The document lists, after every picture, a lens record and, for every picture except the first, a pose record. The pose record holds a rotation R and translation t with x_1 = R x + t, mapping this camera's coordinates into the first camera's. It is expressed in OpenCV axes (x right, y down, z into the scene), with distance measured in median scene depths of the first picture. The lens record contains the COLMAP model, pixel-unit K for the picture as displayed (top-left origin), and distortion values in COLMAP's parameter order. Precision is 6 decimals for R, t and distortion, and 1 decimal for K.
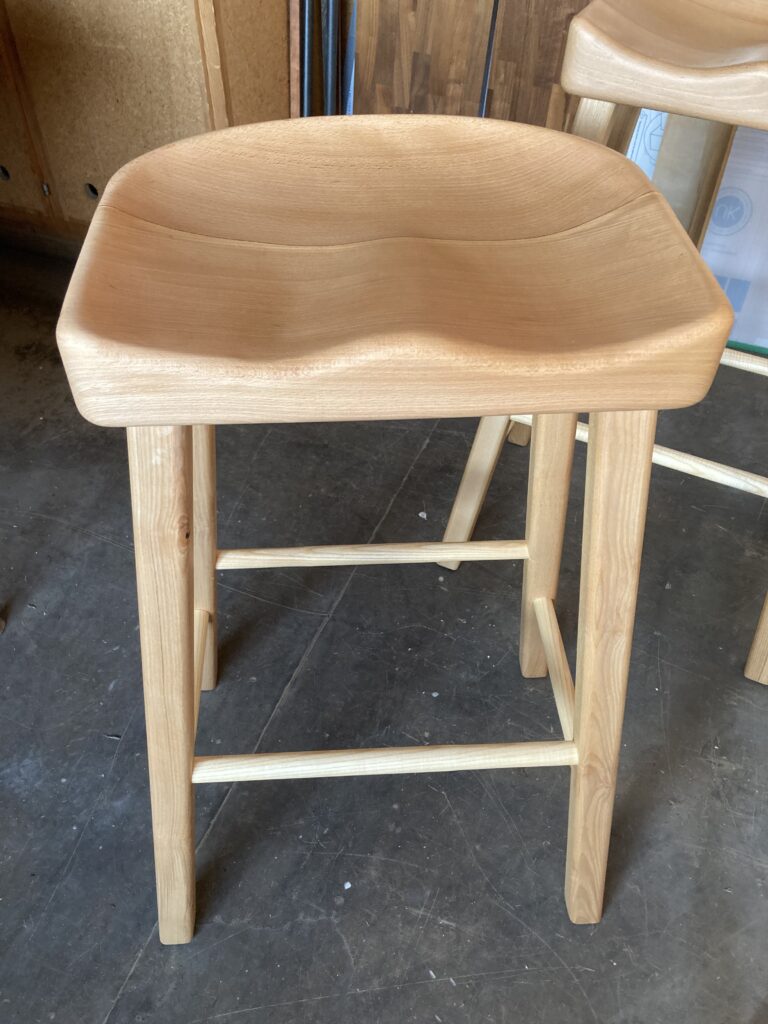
lens RADIAL K [[829.6, 0, 384.0], [0, 829.6, 512.0], [0, 0, 1]] dist [0.008647, 0.003160]
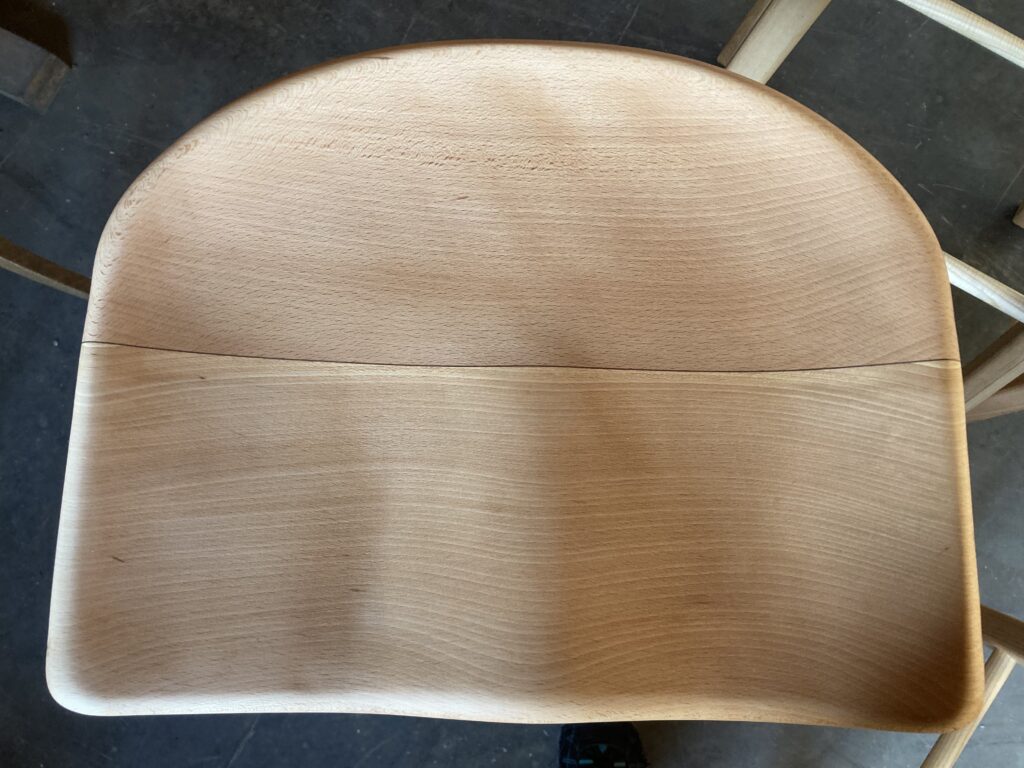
lens RADIAL K [[840.0, 0, 534.3], [0, 840.0, 384.1], [0, 0, 1]] dist [0.001316, 0.005981]
pose [[0.996529, 0.083227, -0.001971, 0.009669], [-0.068569, 0.833983, 0.547513, -0.622732], [0.047212, -0.545477, 0.836795, 0.385672]]
